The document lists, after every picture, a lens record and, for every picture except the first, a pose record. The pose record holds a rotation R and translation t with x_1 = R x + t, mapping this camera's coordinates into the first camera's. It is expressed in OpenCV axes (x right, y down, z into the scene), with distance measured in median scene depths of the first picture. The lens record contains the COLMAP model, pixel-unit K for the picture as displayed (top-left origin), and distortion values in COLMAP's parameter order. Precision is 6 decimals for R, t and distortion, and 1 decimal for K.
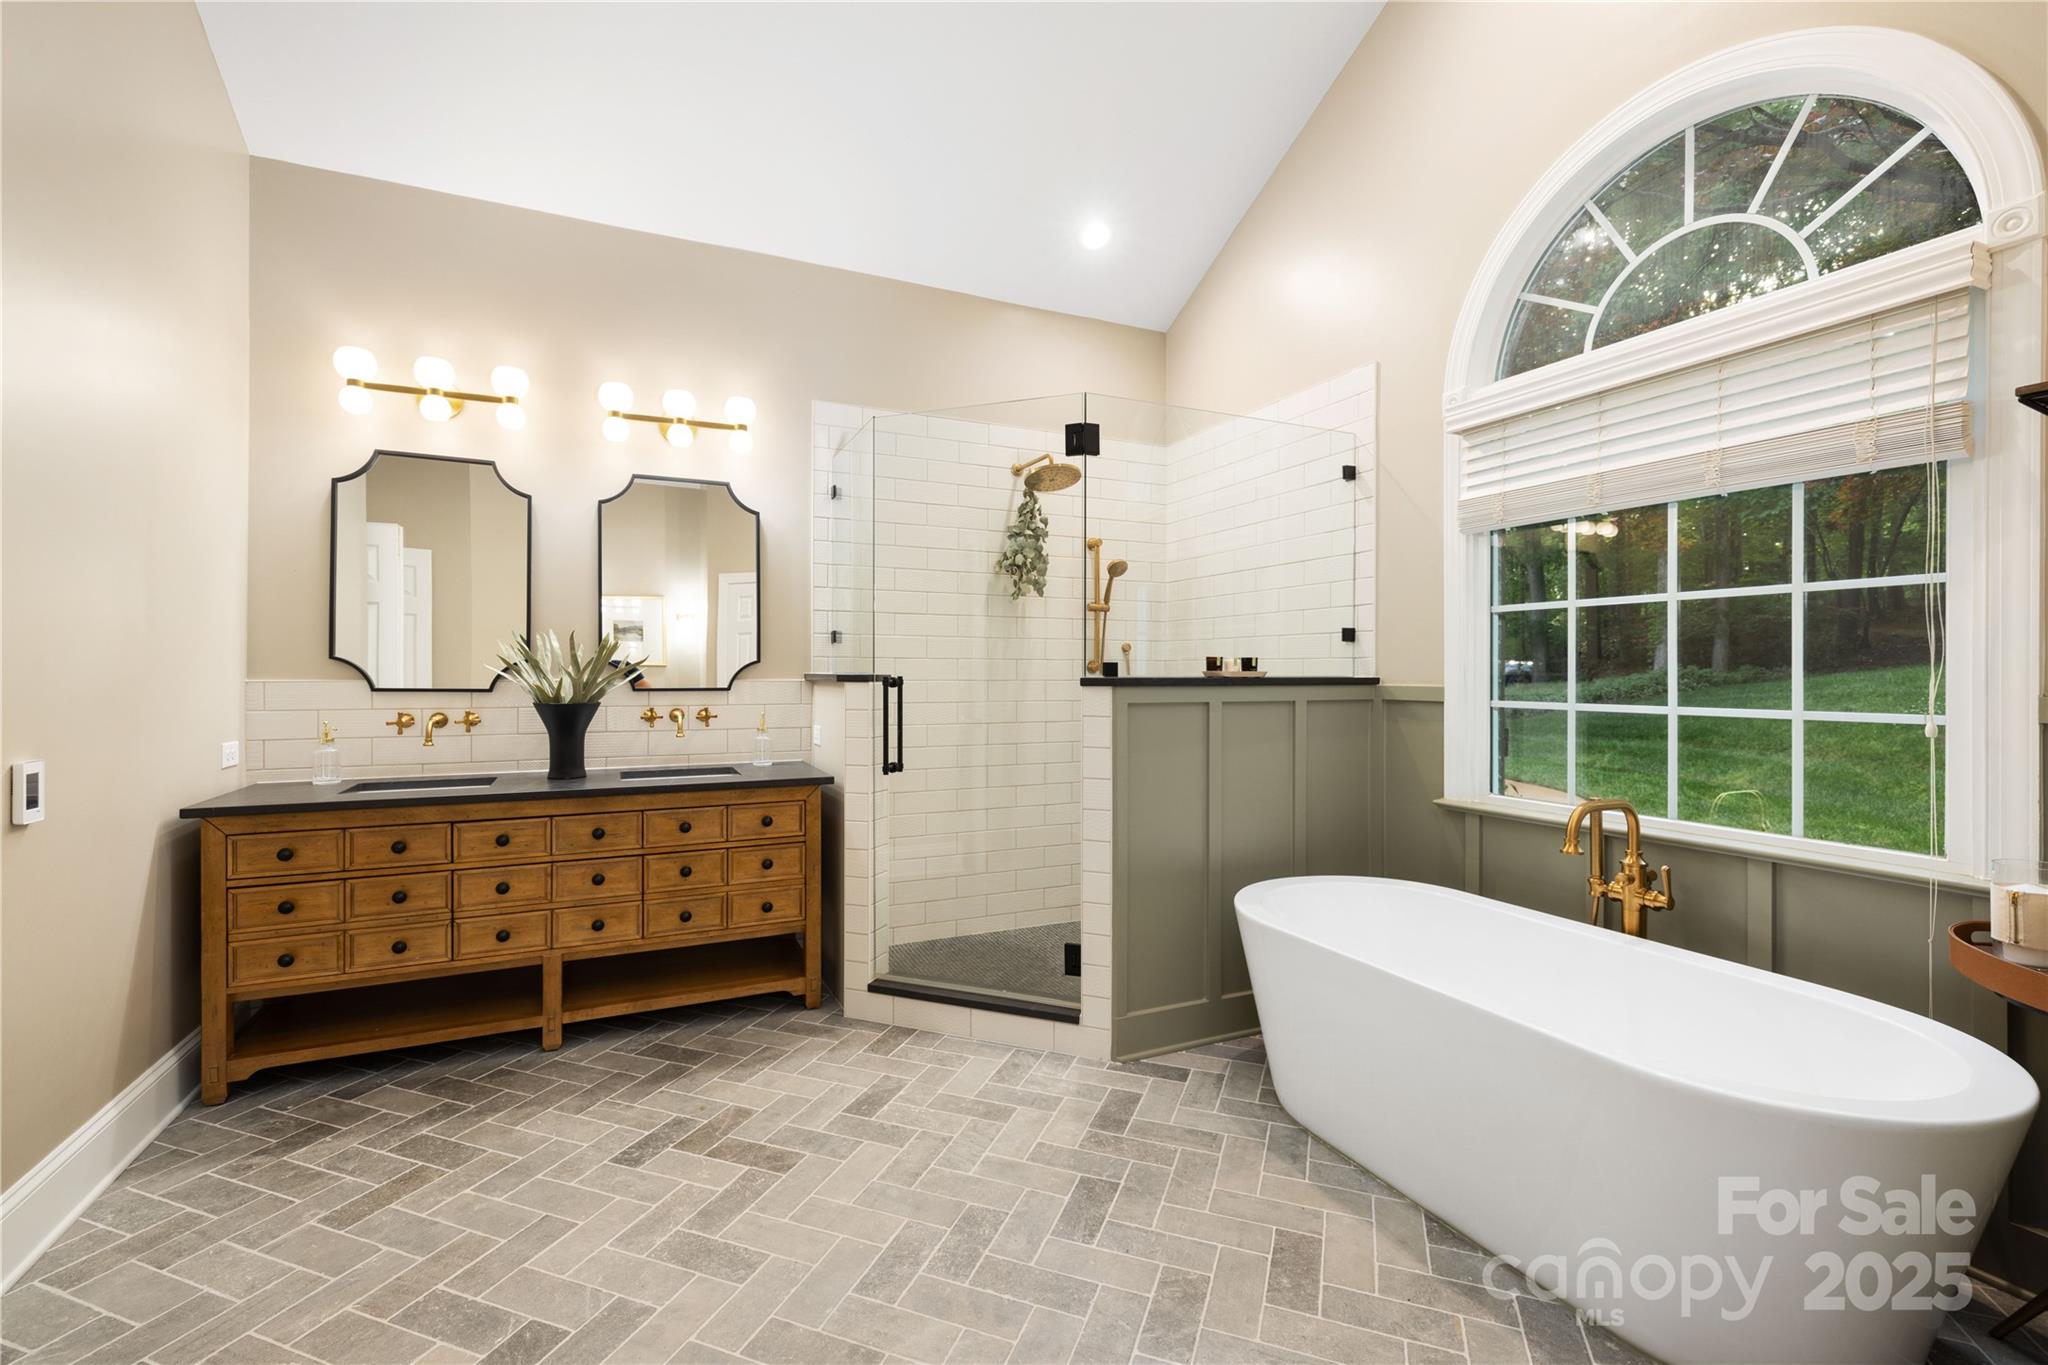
lens RADIAL K [[875.6, 0, 1019.3], [0, 875.6, 672.0], [0, 0, 1]] dist [0.001269, 0.000147]
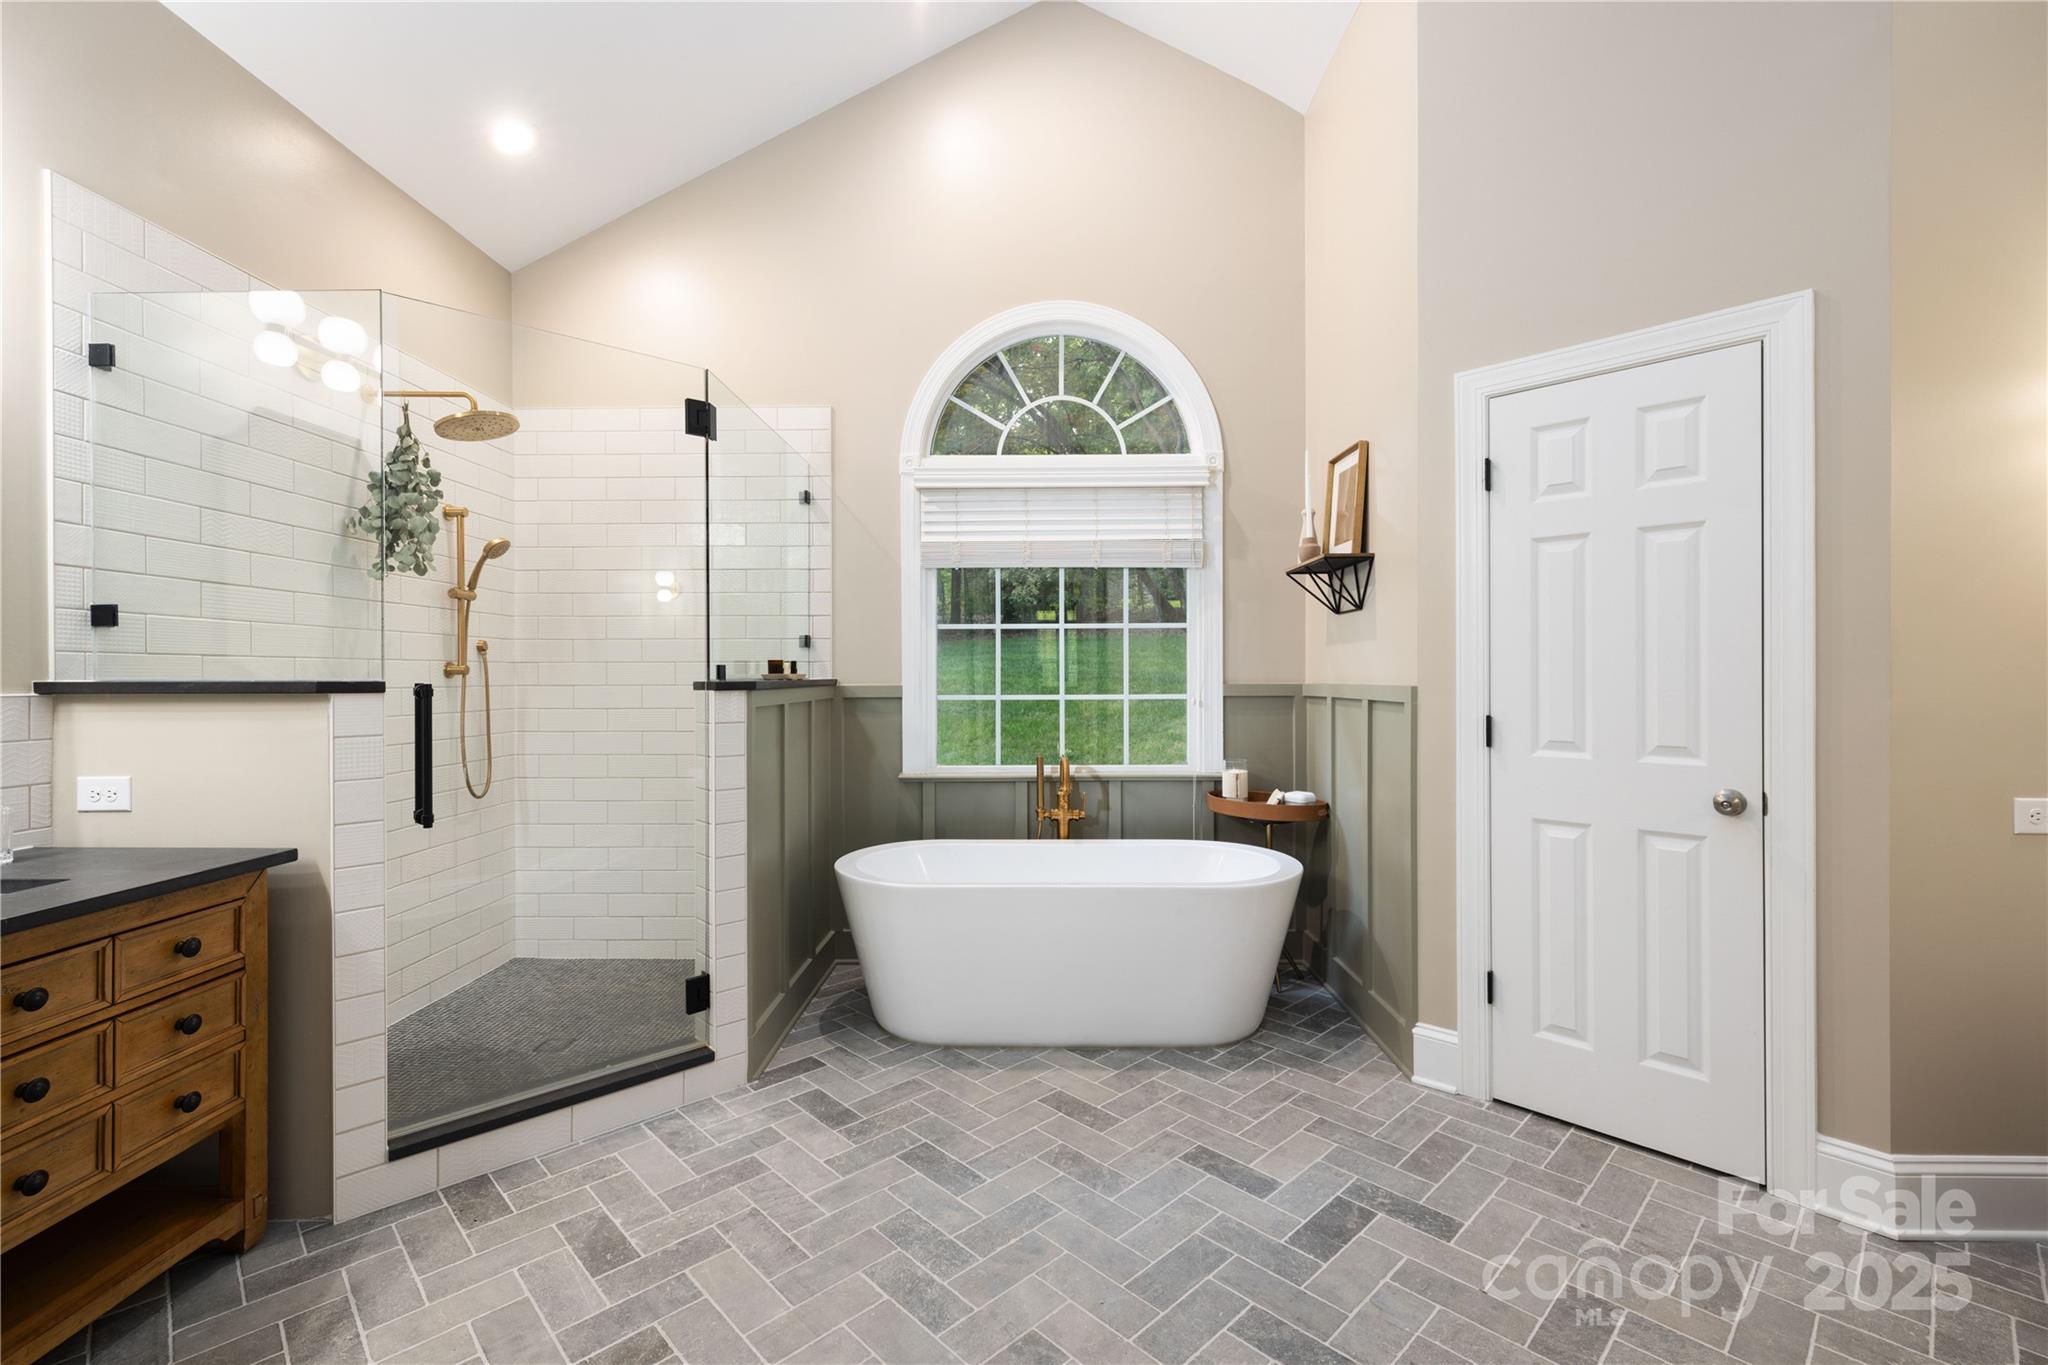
lens RADIAL K [[875.6, 0, 1019.3], [0, 875.6, 672.0], [0, 0, 1]] dist [0.001269, 0.000147]
pose [[0.436327, -0.001708, 0.899786, -0.609333], [0.005056, 0.999987, -0.000553, -0.001019], [-0.899774, 0.004791, 0.436330, 0.309858]]
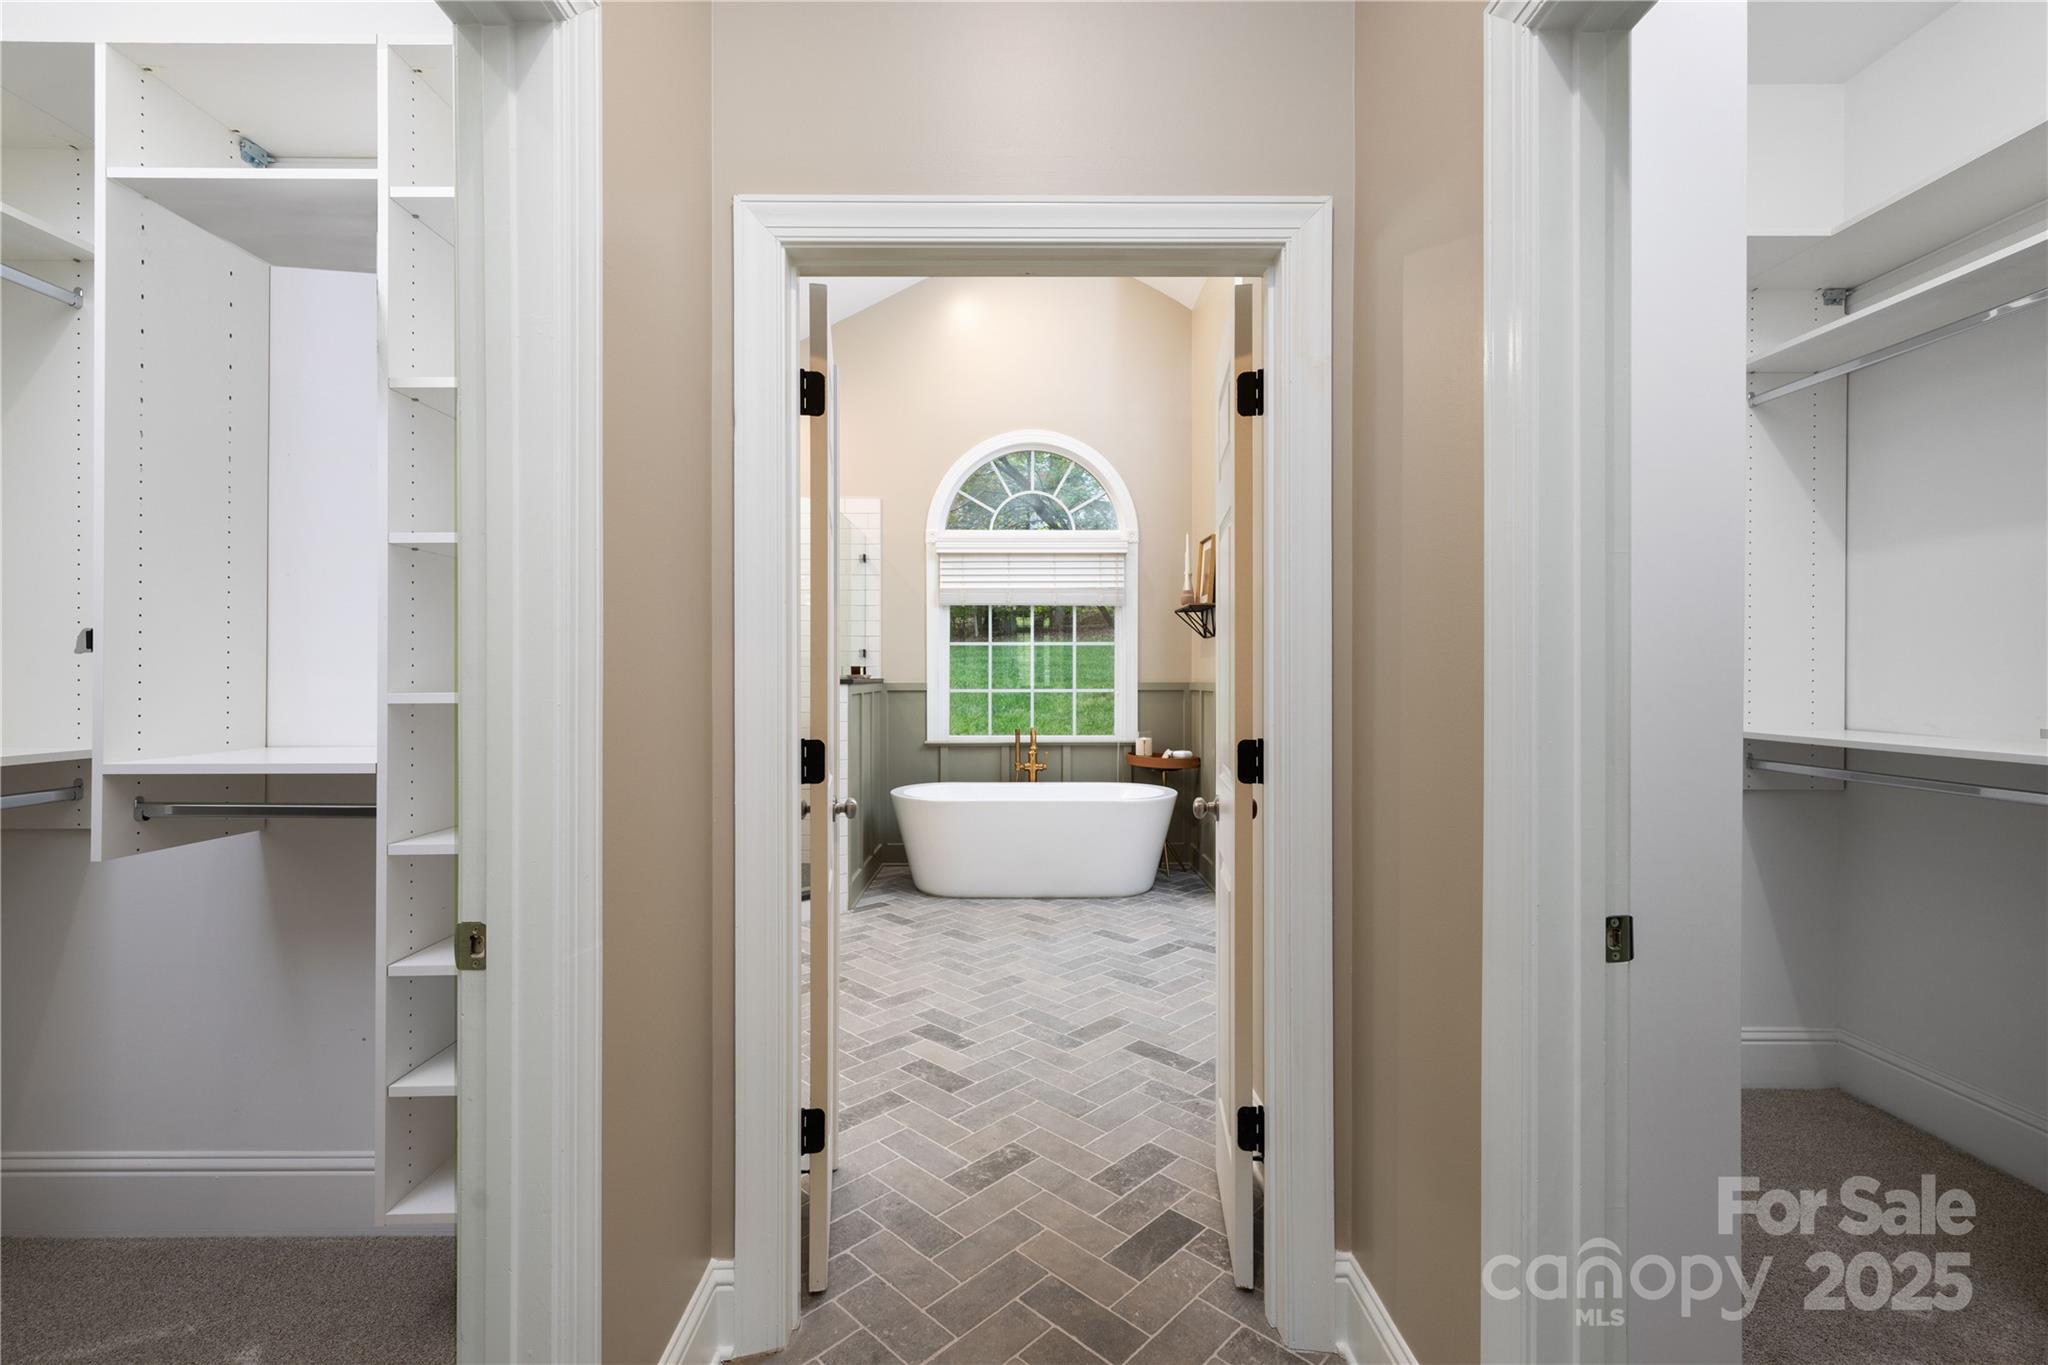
lens RADIAL K [[875.6, 0, 1019.3], [0, 875.6, 672.0], [0, 0, 1]] dist [0.001269, 0.000147]
pose [[0.416372, 0.000727, 0.909194, -1.234686], [0.002214, 0.999996, -0.001813, -0.002263], [-0.909192, 0.002768, 0.416369, 0.017662]]
